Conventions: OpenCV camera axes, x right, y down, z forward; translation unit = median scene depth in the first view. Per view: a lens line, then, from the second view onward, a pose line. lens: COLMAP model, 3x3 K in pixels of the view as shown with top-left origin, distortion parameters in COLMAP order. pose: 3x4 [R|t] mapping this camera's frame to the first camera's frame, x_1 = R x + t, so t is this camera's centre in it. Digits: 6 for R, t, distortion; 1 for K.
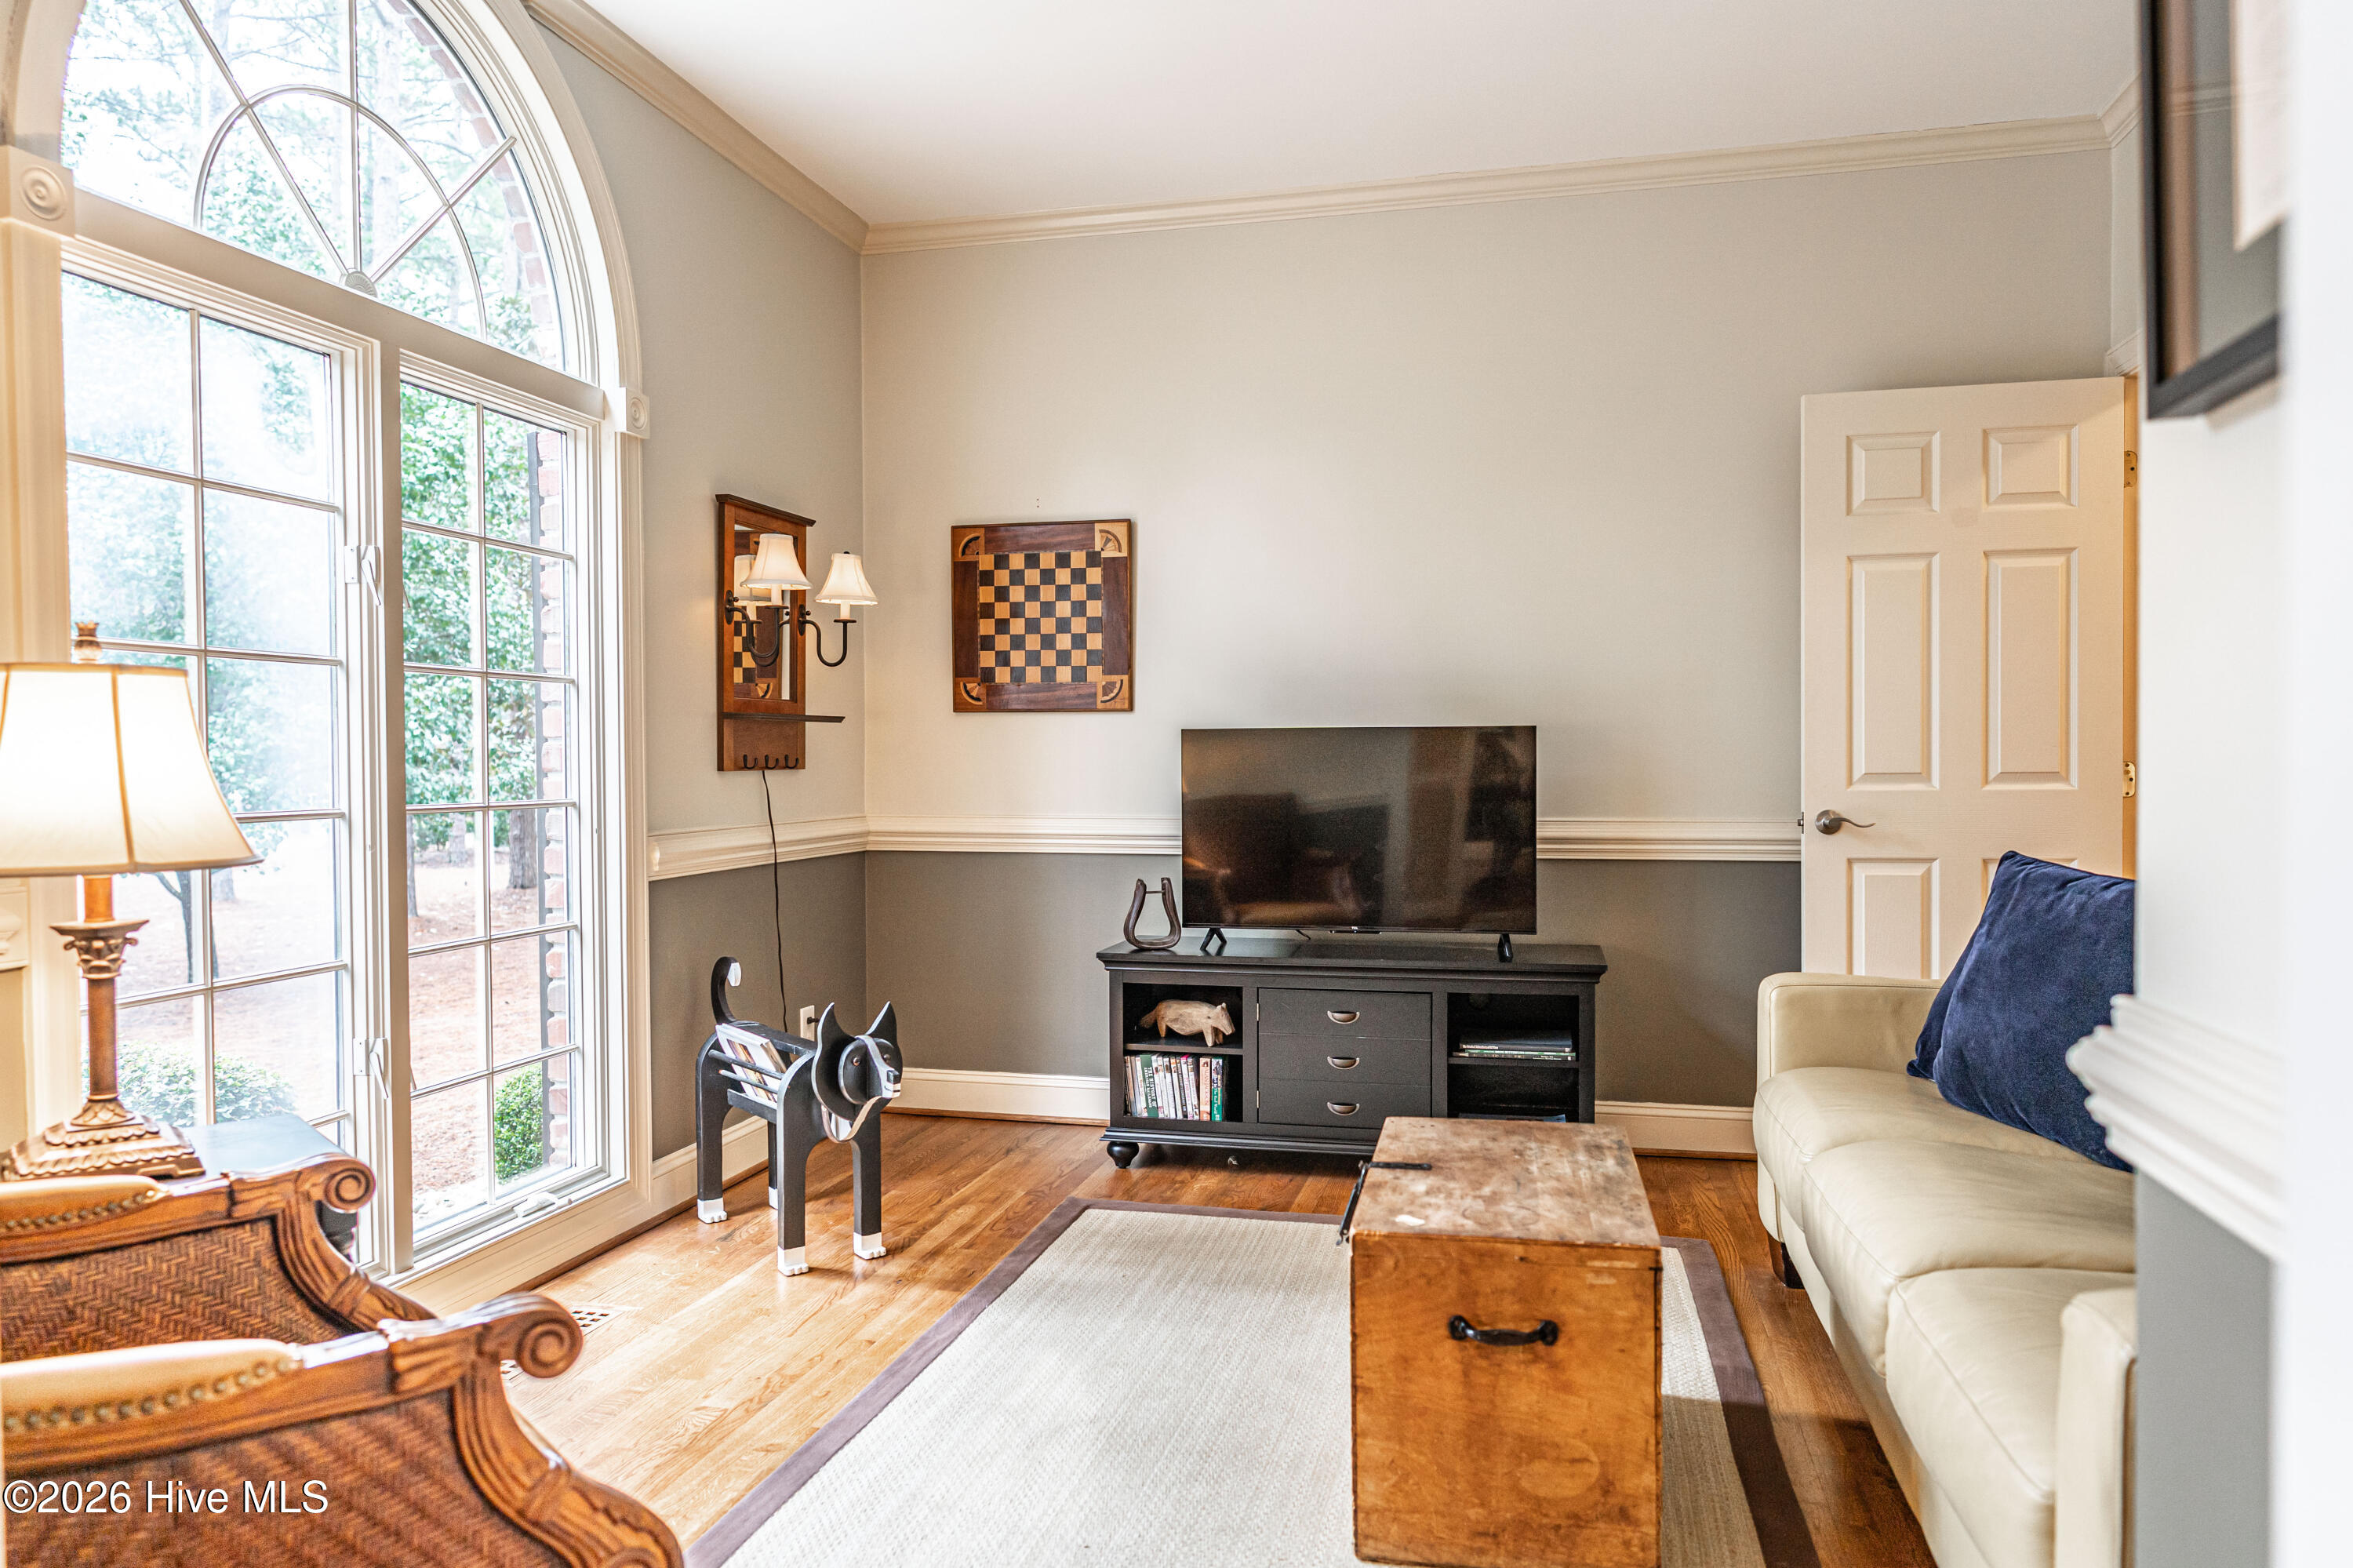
lens RADIAL K [[1568.5, 0, 1174.0], [0, 1568.5, 788.9], [0, 0, 1]] dist [-0.000554, 0.002349]
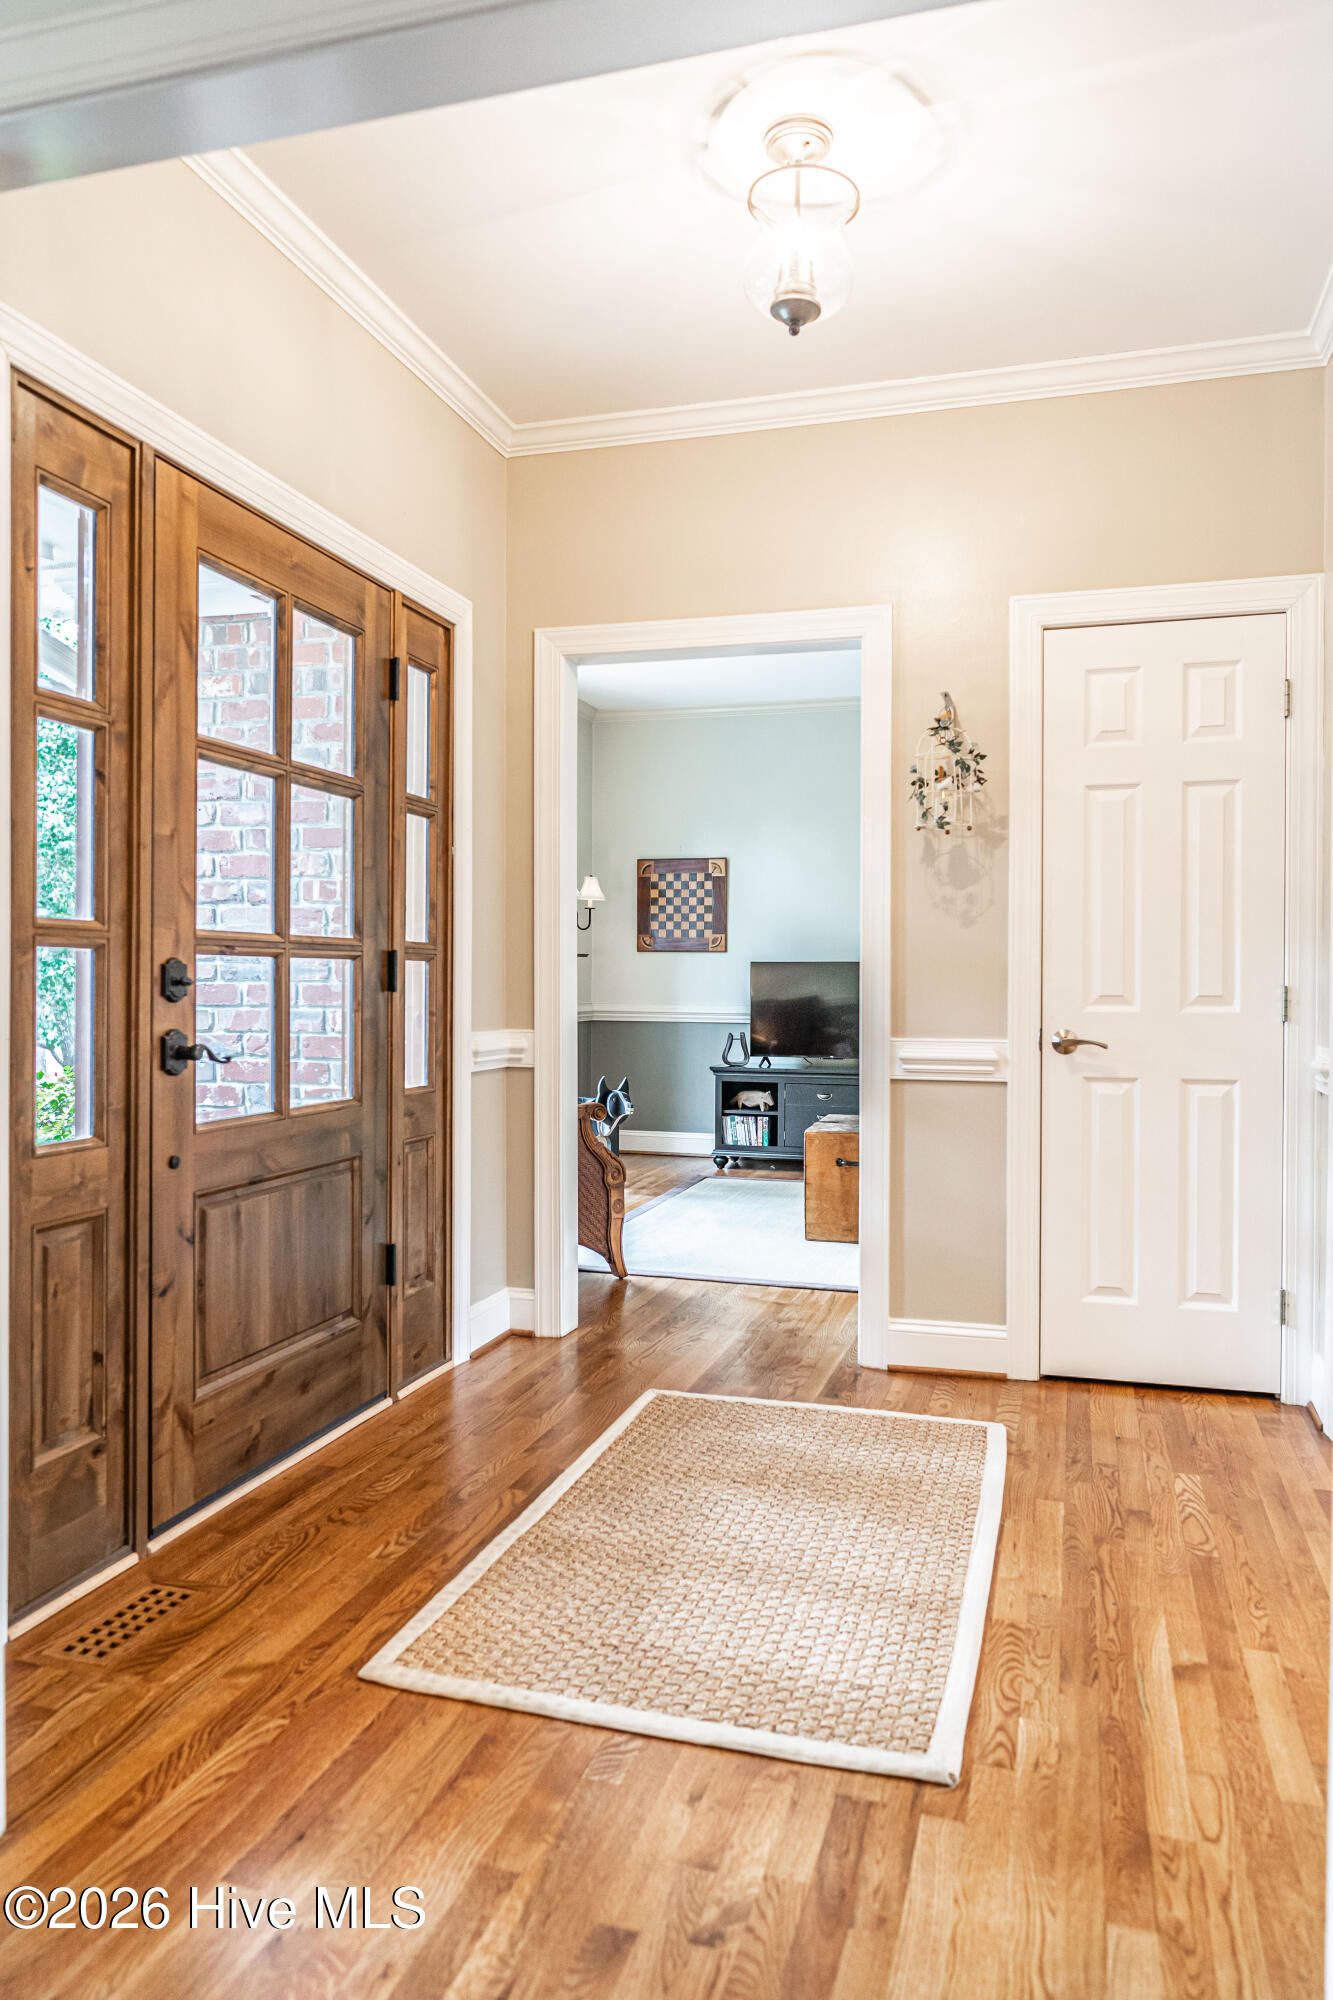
lens RADIAL K [[1333.1, 0, 666.5], [0, 1333.1, 1000.0], [0, 0, 1]] dist [-0.000554, 0.002349]
pose [[0.998274, 0.010749, -0.057744, -0.003819], [-0.010906, 0.999938, -0.002397, 0.017124], [0.057715, 0.003023, 0.998329, -0.722188]]
